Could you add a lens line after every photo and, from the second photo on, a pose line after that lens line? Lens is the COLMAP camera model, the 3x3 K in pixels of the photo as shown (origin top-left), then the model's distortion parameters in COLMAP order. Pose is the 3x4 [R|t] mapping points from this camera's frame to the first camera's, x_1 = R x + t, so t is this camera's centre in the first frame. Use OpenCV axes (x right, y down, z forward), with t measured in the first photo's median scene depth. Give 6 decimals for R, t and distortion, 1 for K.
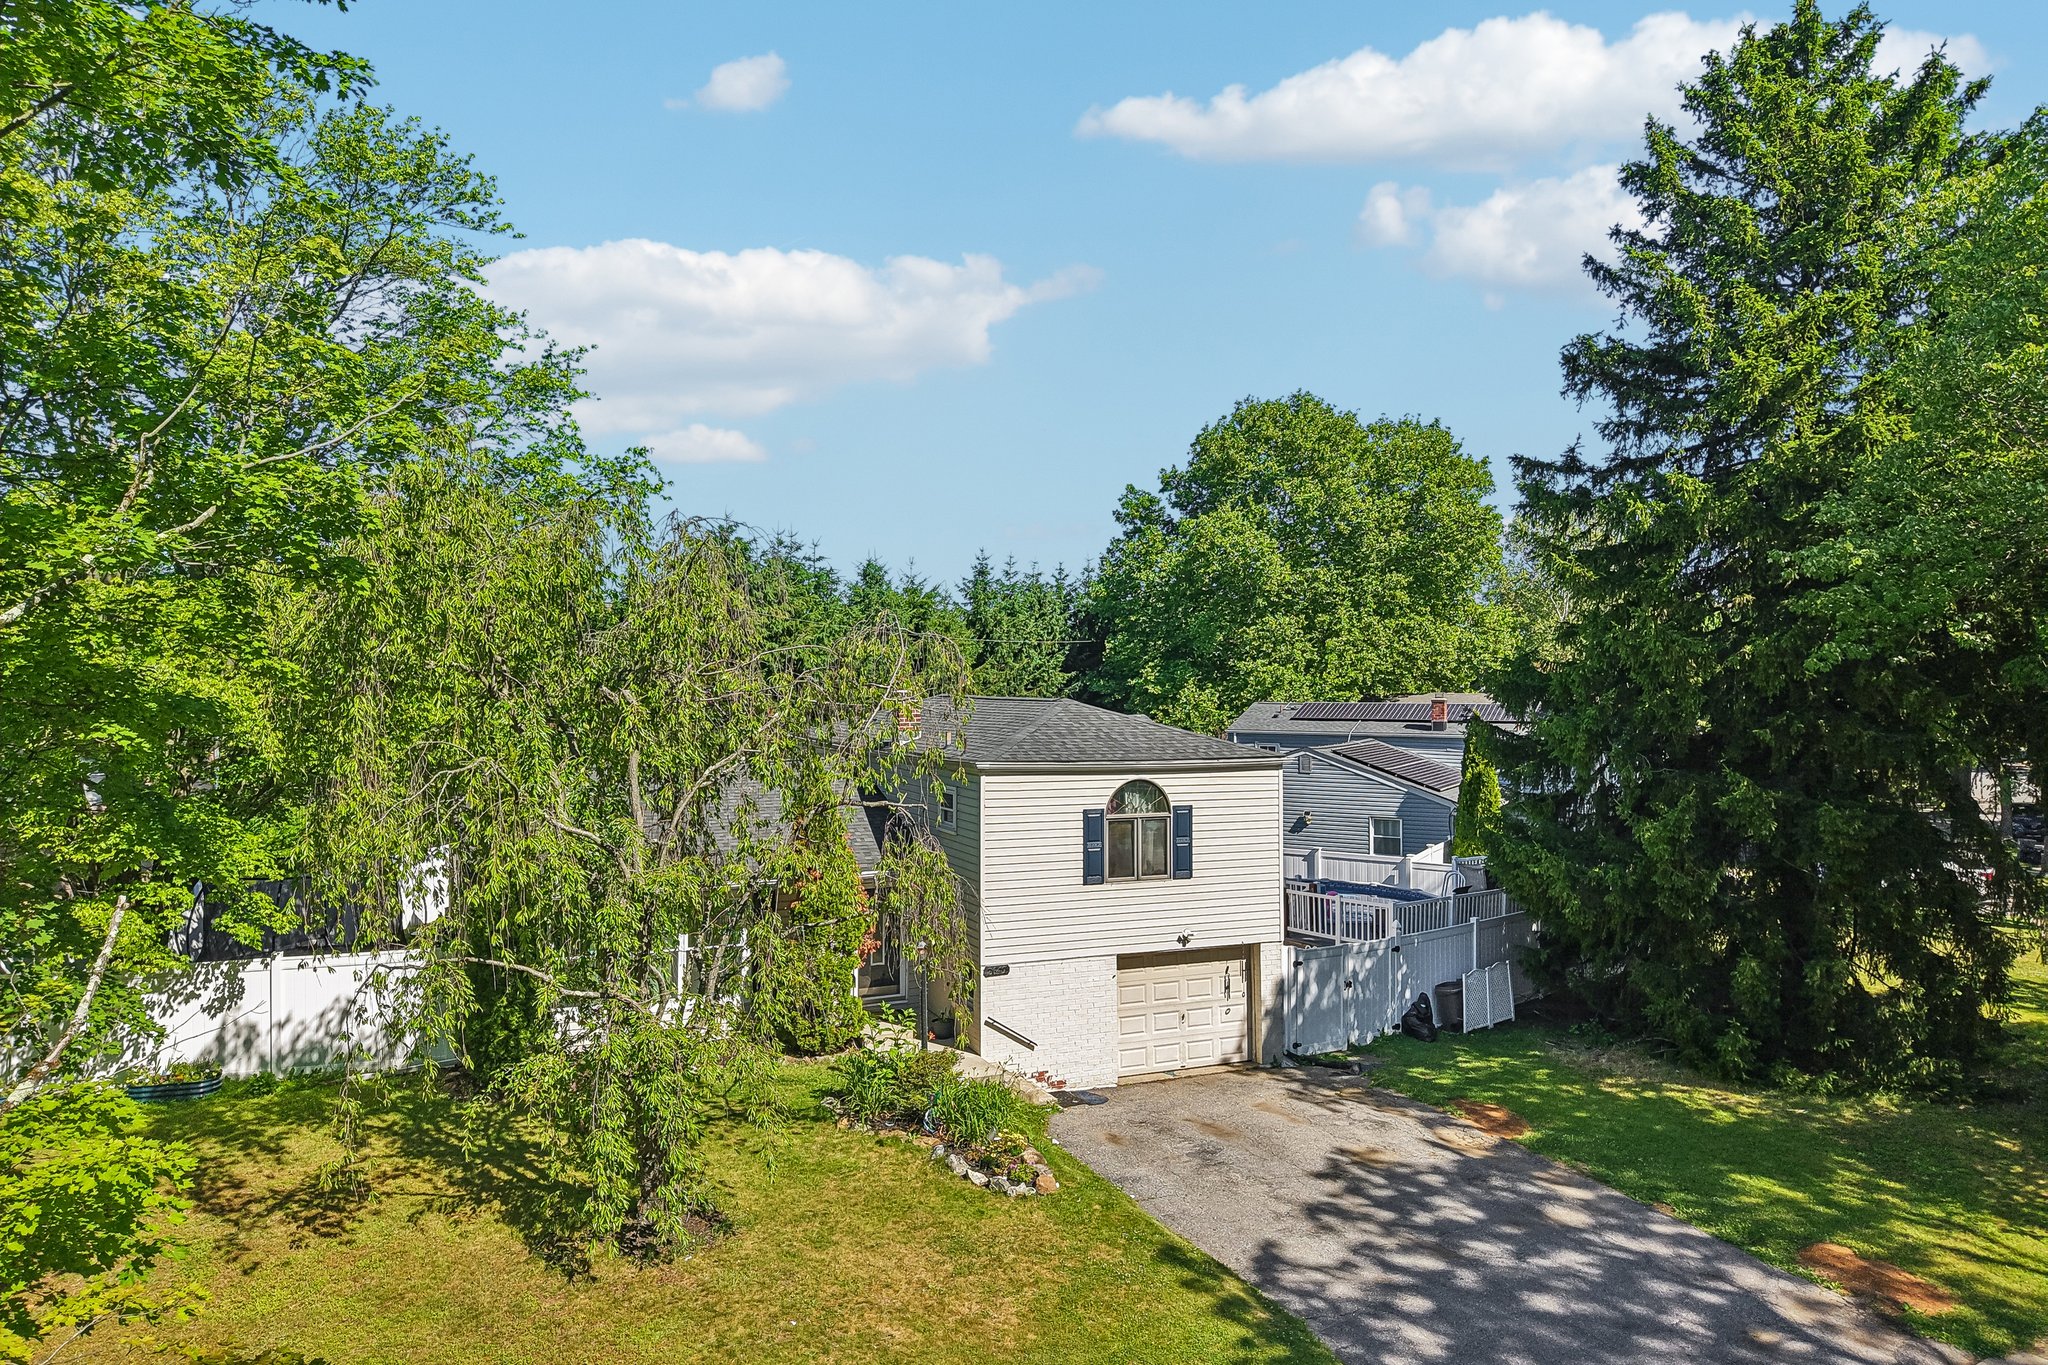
lens RADIAL K [[1366.8, 0, 1024.0], [0, 1366.8, 682.5], [0, 0, 1]] dist [-0.006375, -0.003152]
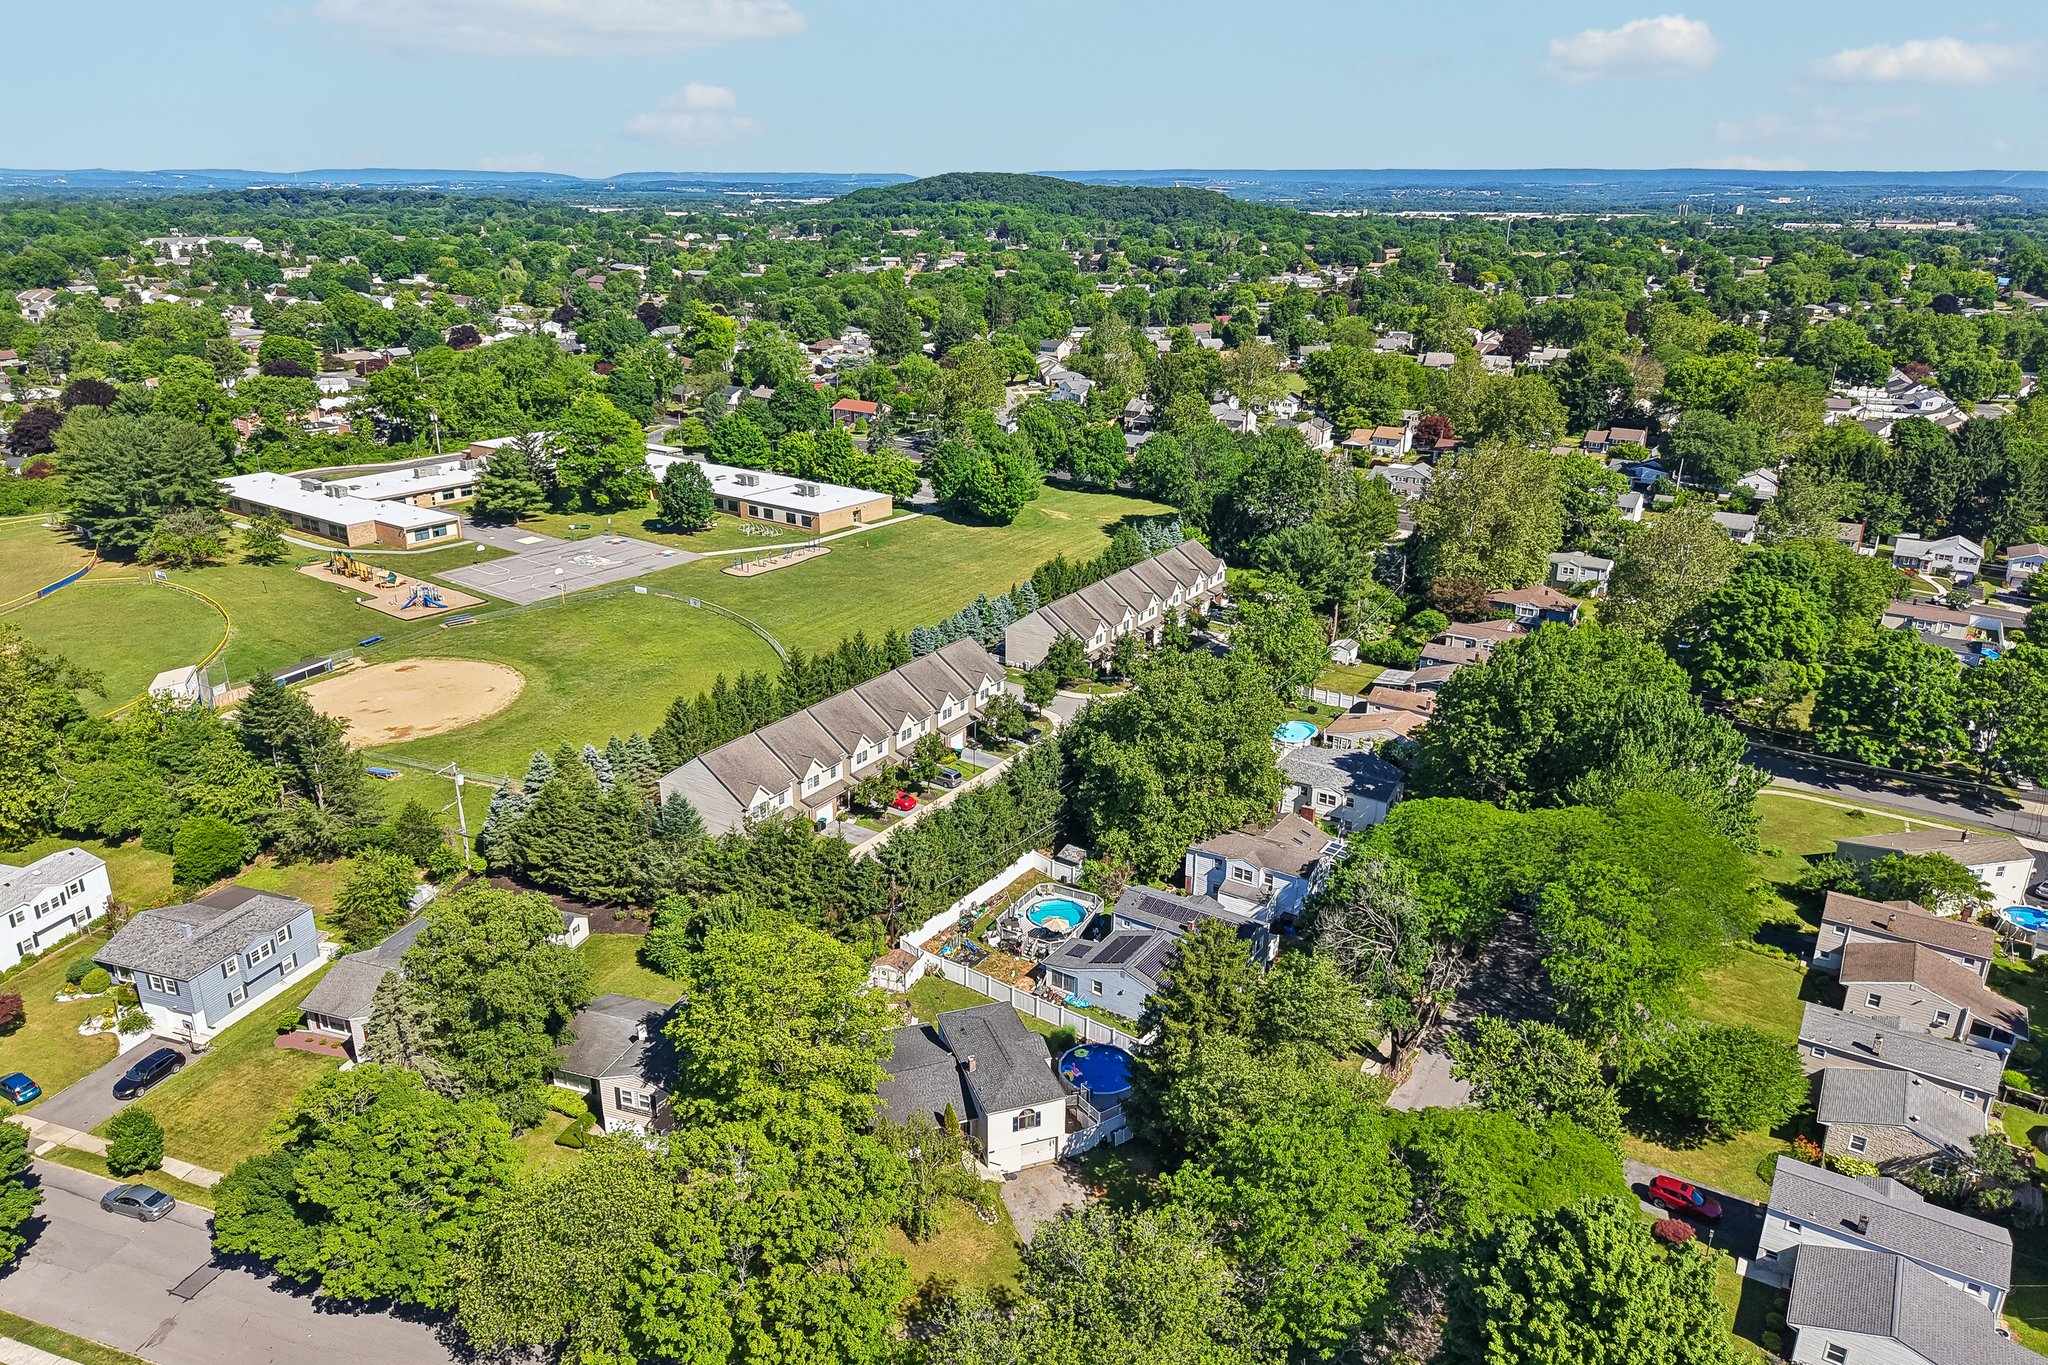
lens RADIAL K [[1384.1, 0, 1019.8], [0, 1384.1, 653.3], [0, 0, 1]] dist [0.047810, -0.060114]
pose [[0.997399, 0.021325, -0.068845, 0.326536], [0.002516, 0.944338, 0.328966, -2.664406], [0.072028, -0.328284, 0.941829, -2.582085]]
